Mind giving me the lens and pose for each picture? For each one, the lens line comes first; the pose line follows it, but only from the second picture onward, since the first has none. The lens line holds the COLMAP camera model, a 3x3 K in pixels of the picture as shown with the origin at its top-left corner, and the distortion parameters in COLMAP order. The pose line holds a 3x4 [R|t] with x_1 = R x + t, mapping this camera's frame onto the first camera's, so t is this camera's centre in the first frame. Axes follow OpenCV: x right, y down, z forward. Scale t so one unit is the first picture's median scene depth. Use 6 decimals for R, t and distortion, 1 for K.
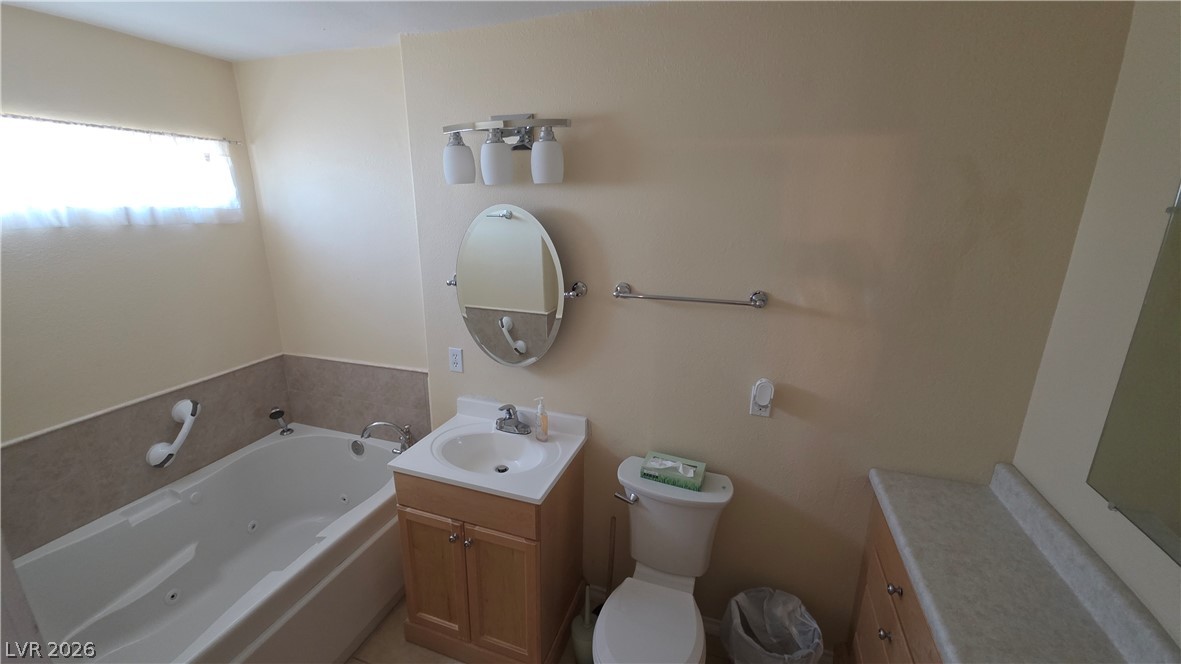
lens RADIAL K [[469.1, 0, 588.3], [0, 469.1, 327.8], [0, 0, 1]] dist [0.008516, -0.006377]
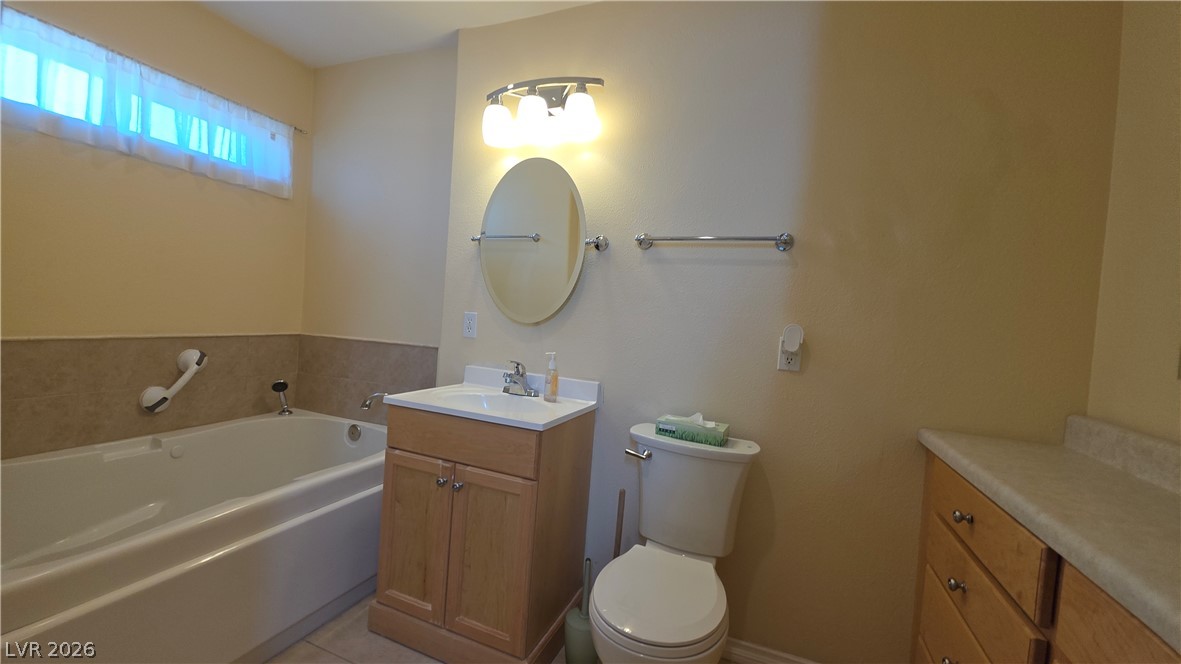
lens RADIAL K [[469.1, 0, 588.4], [0, 469.1, 329.9], [0, 0, 1]] dist [0.008516, -0.006377]
pose [[0.996805, 0.061068, -0.051490, 0.016146], [-0.071518, 0.969415, -0.234777, 0.320098], [0.035578, 0.237709, 0.970685, 0.070042]]
